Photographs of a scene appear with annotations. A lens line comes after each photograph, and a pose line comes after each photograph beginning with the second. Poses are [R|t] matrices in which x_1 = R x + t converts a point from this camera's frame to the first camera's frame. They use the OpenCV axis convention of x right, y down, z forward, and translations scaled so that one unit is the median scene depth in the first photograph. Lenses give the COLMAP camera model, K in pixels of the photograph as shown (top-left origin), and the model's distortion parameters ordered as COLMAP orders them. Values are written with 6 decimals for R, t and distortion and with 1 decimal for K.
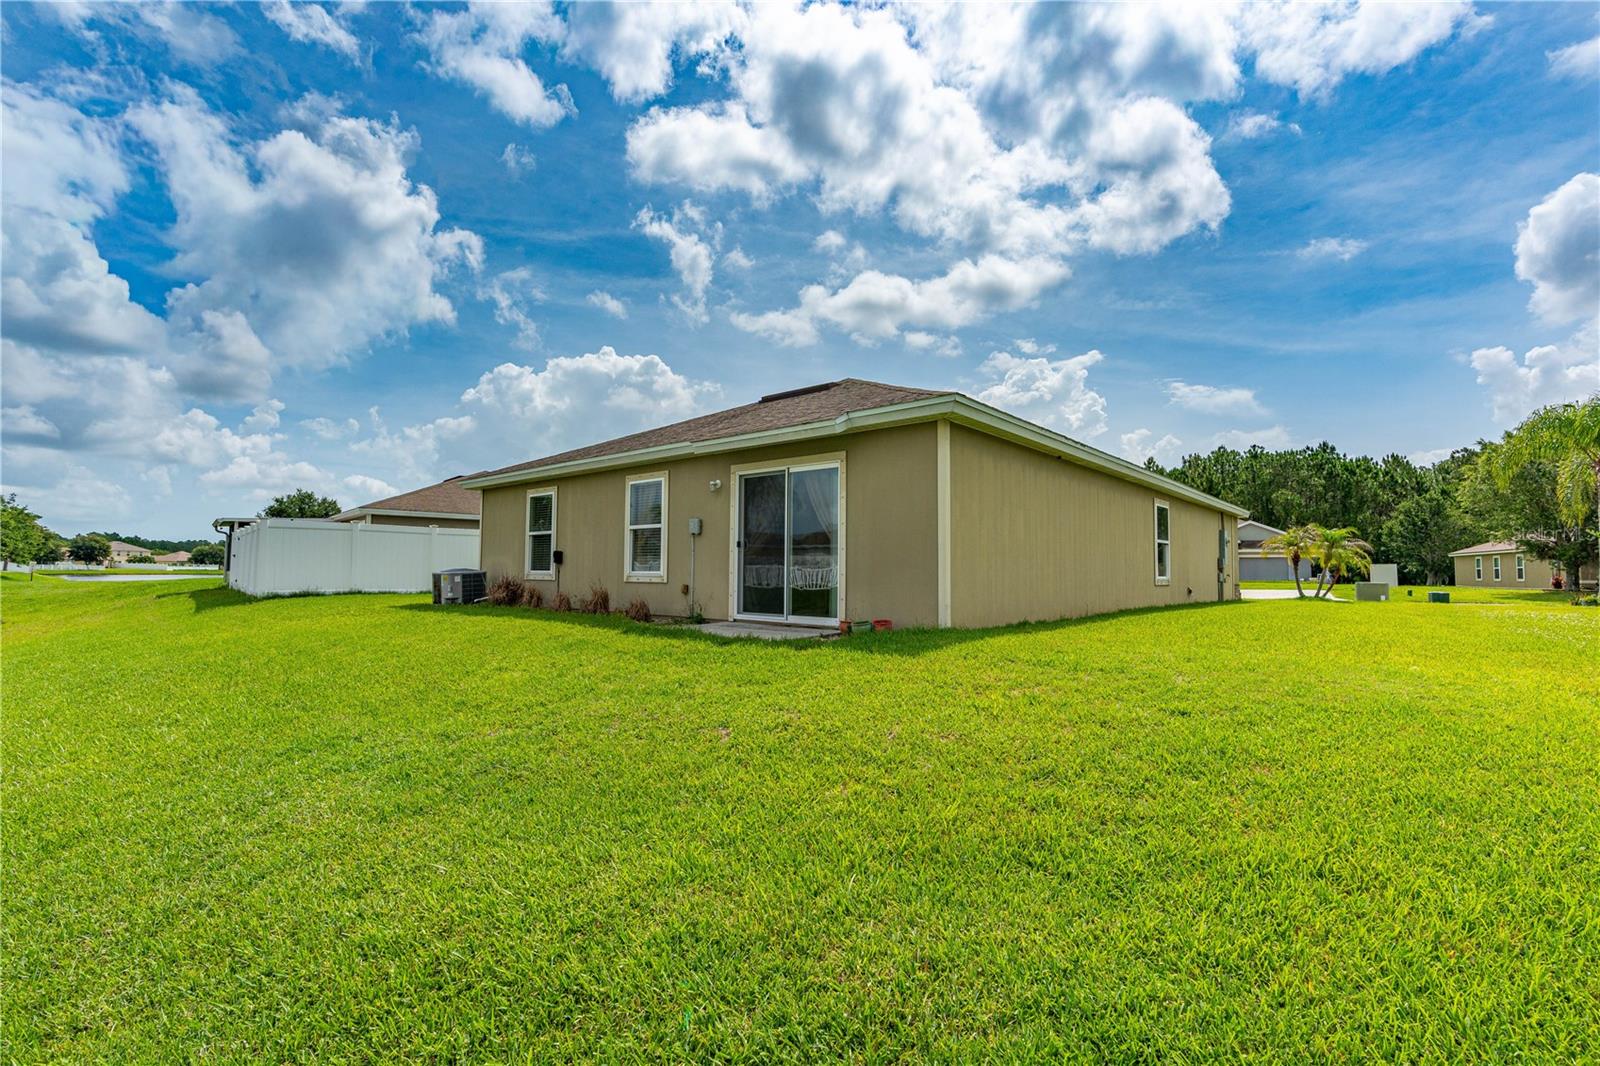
lens RADIAL K [[724.8, 0, 797.6], [0, 724.8, 547.7], [0, 0, 1]] dist [-0.004255, -0.000519]
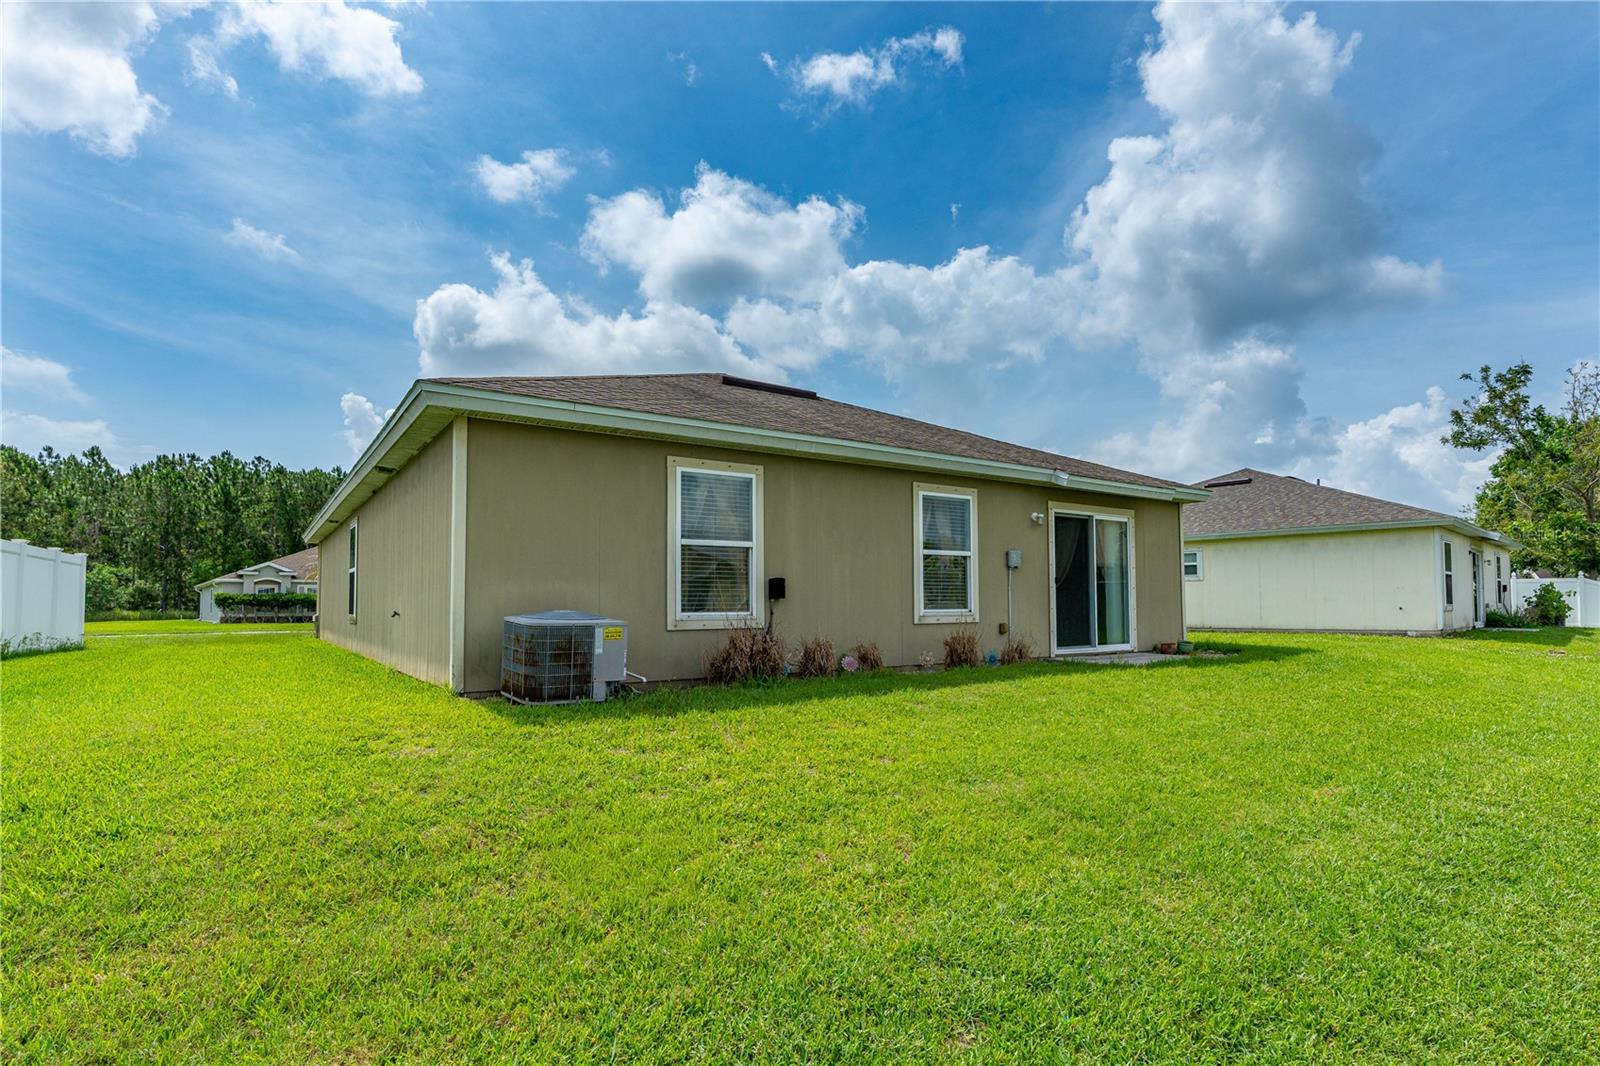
lens RADIAL K [[822.3, 0, 849.5], [0, 822.3, 560.1], [0, 0, 1]] dist [0.013181, 0.000026]
pose [[0.202134, 0.044098, 0.978365, -1.107994], [-0.020229, 0.998961, -0.040847, 0.018523], [-0.979149, -0.011535, 0.202816, 0.908642]]
